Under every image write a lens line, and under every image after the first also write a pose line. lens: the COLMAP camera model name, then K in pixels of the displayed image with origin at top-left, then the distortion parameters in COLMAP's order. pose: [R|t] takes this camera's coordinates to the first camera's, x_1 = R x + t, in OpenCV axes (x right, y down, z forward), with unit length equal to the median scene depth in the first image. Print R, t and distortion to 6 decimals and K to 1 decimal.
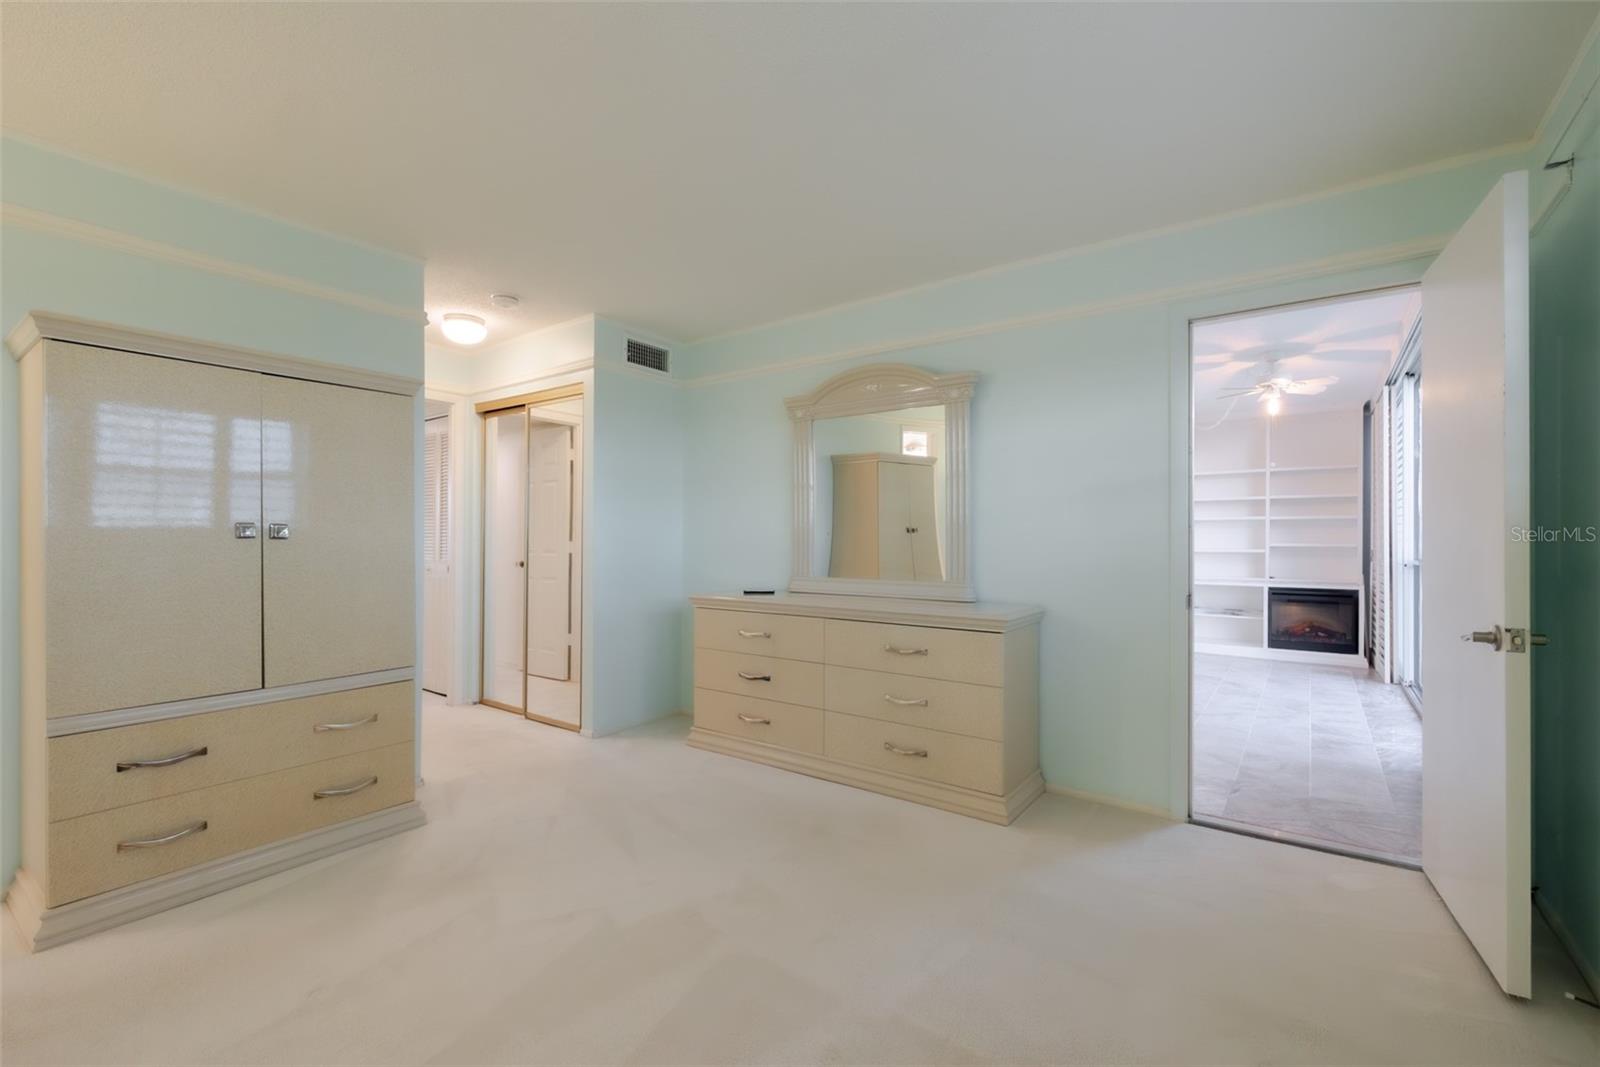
lens RADIAL K [[674.0, 0, 801.7], [0, 674.0, 532.5], [0, 0, 1]] dist [-0.000793, 0.000022]
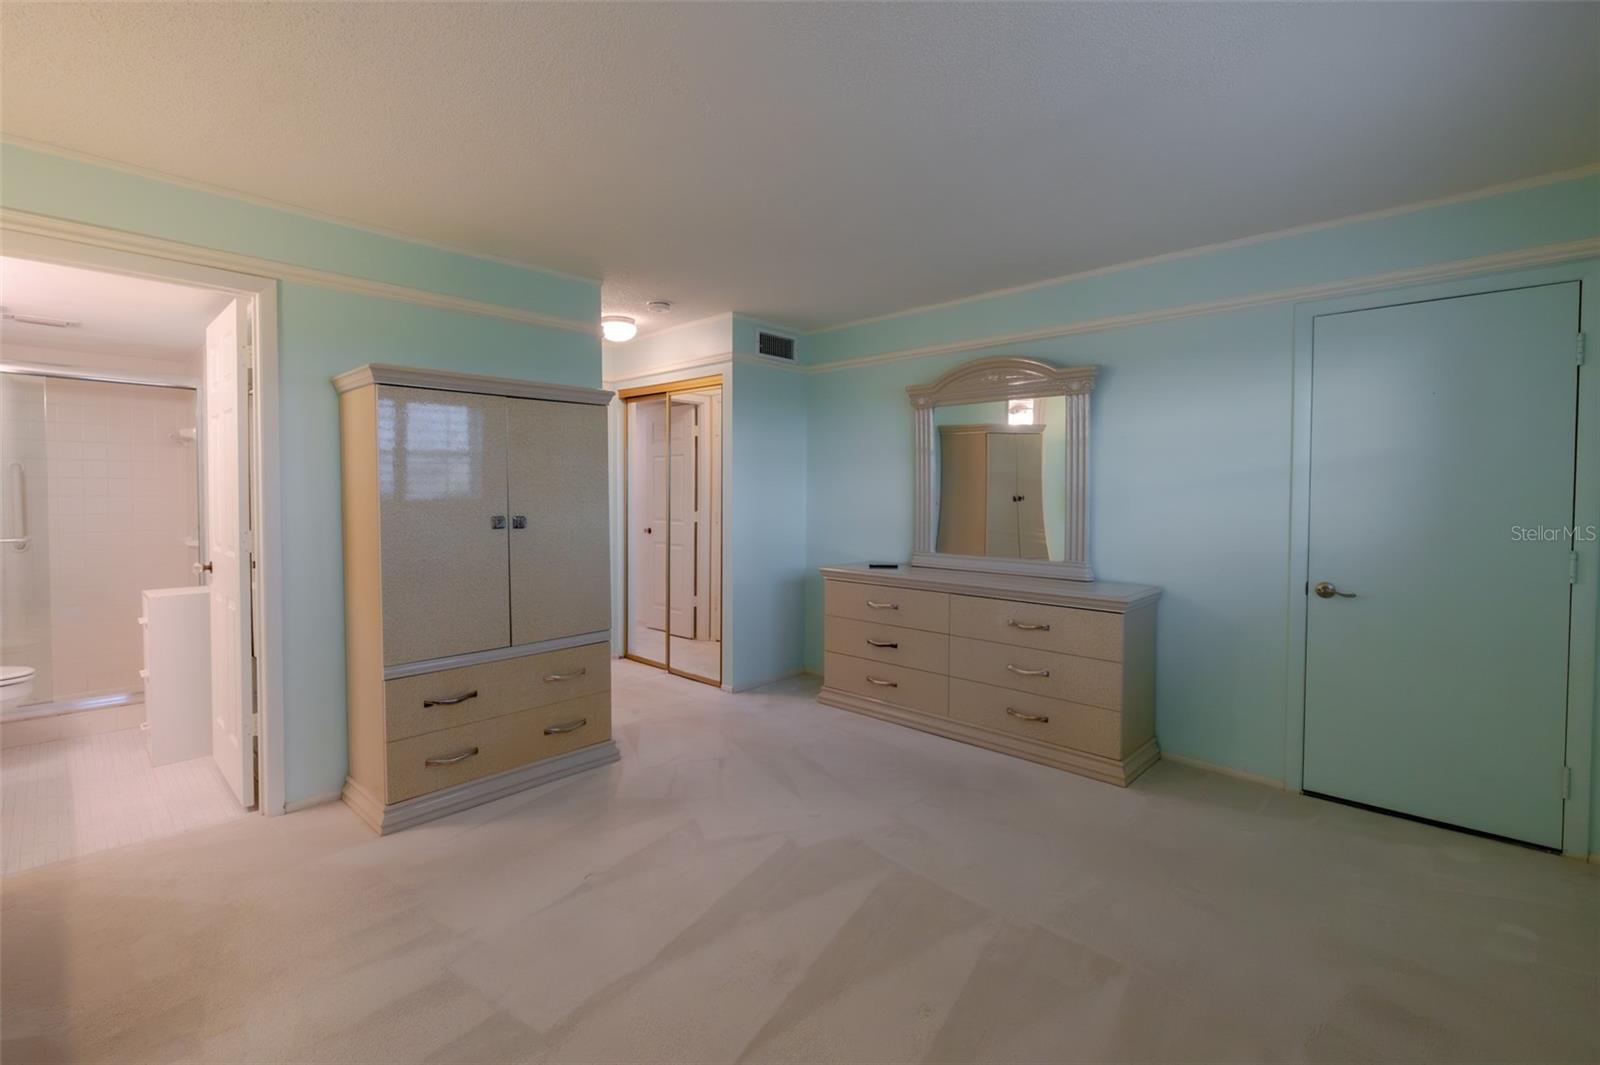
lens RADIAL K [[702.8, 0, 789.6], [0, 702.8, 506.3], [0, 0, 1]] dist [0.000430, 0.000190]
pose [[0.991478, 0.003335, -0.130232, -0.070513], [0.000996, 0.999449, 0.033178, -0.049351], [0.130271, -0.033025, 0.990928, -0.153108]]
